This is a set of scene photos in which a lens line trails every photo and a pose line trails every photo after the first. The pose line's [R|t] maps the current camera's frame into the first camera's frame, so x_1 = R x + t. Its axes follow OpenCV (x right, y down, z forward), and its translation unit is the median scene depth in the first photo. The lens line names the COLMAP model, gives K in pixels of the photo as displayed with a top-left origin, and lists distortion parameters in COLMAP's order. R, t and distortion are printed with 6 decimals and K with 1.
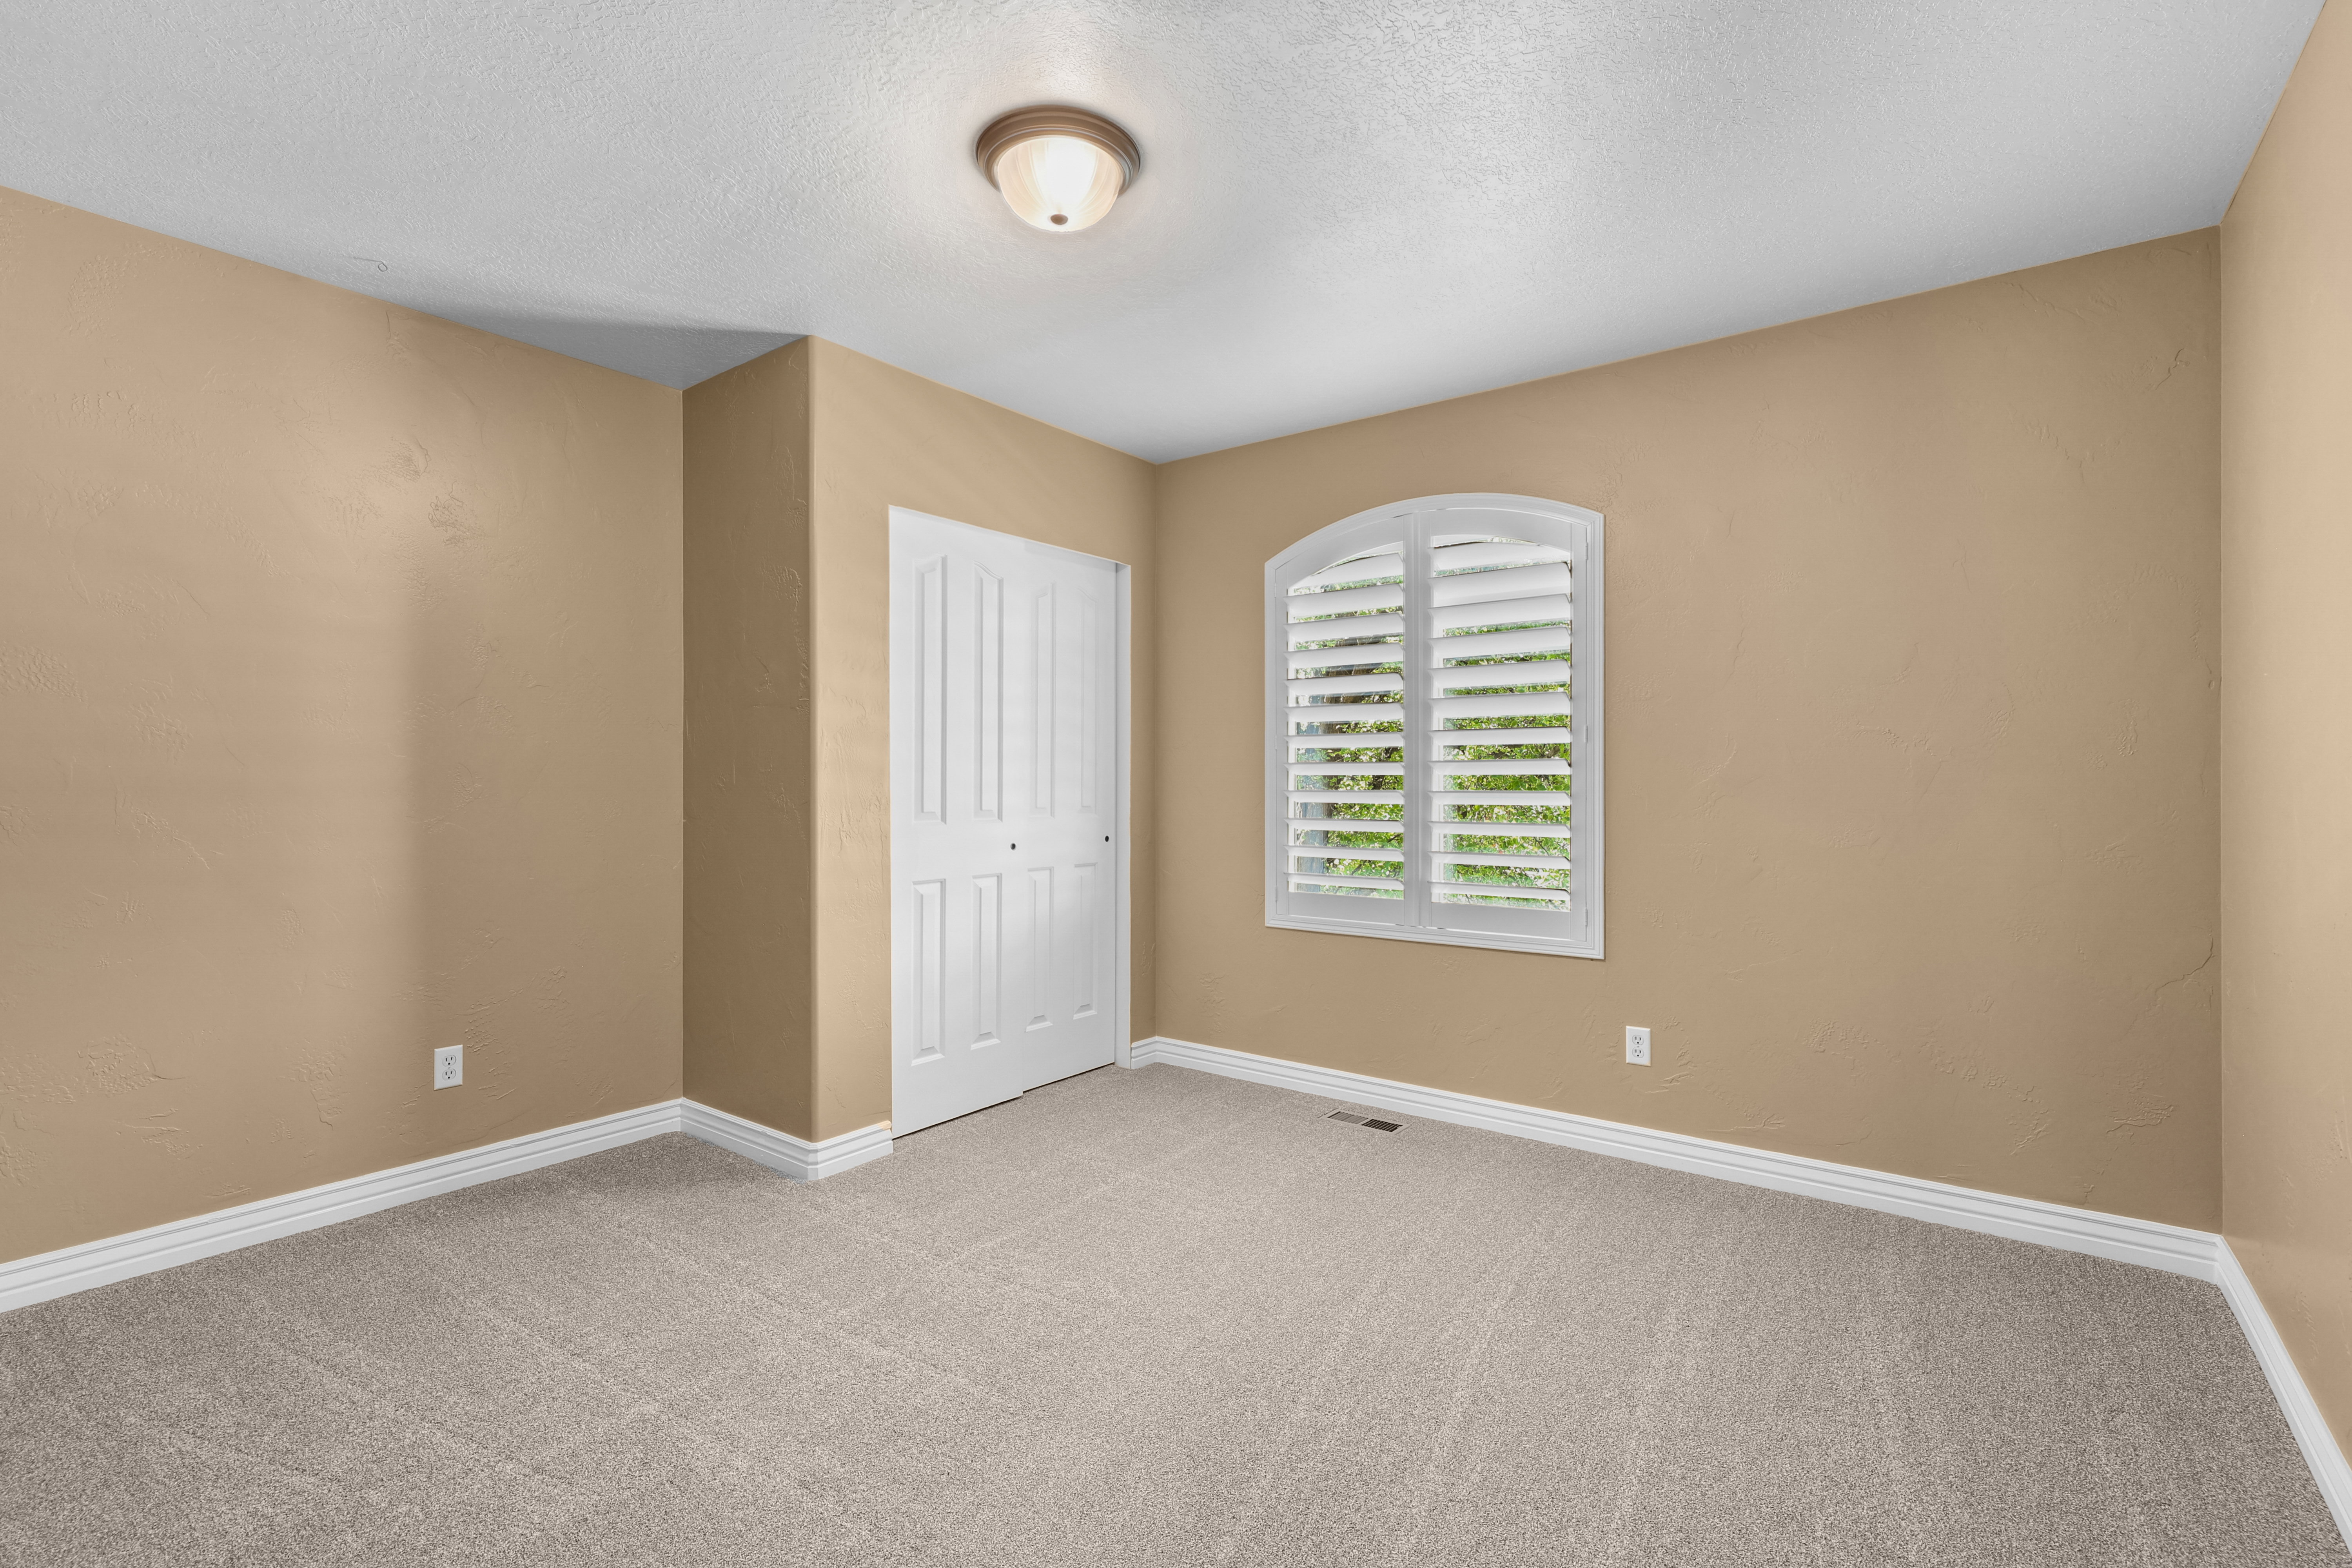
lens RADIAL K [[1069.3, 0, 1169.6], [0, 1069.3, 780.0], [0, 0, 1]] dist [0.002931, 0.000285]
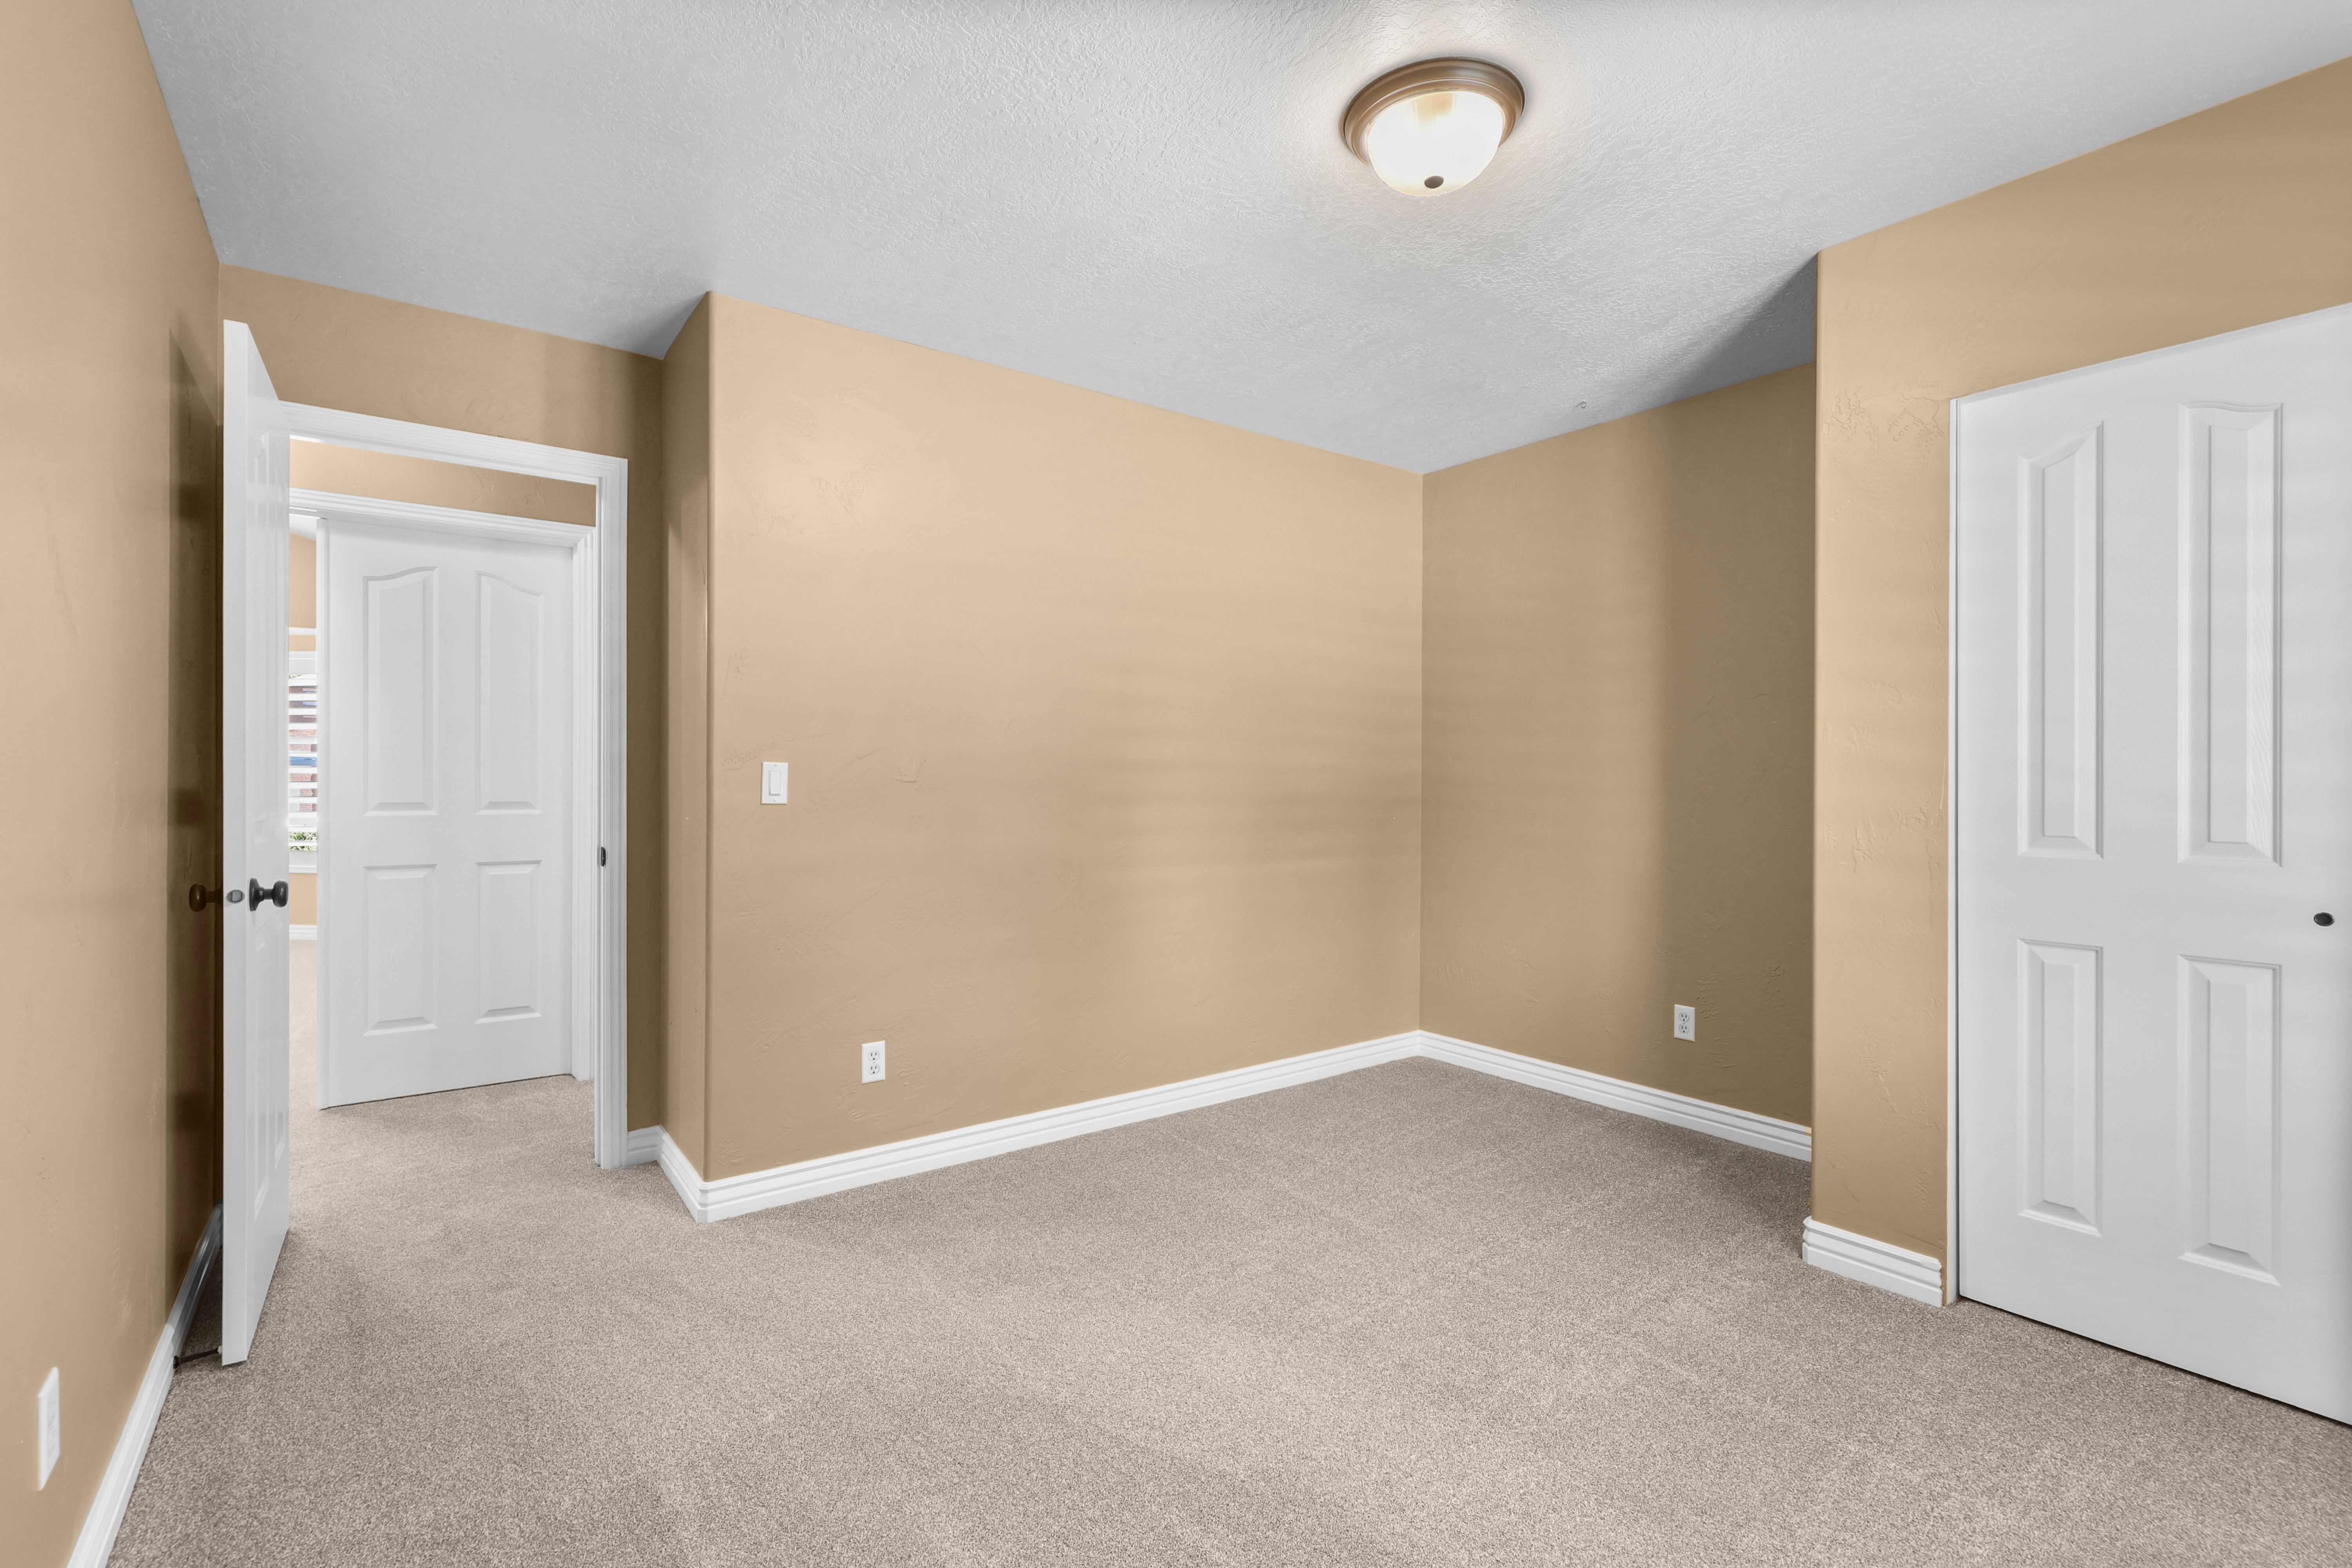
lens RADIAL K [[1069.3, 0, 1171.1], [0, 1069.3, 781.1], [0, 0, 1]] dist [0.002931, 0.000285]
pose [[-0.287714, -0.002913, -0.957712, 0.576592], [-0.011013, 0.999939, 0.000267, 0.002907], [0.957653, 0.010624, -0.287729, 0.714393]]
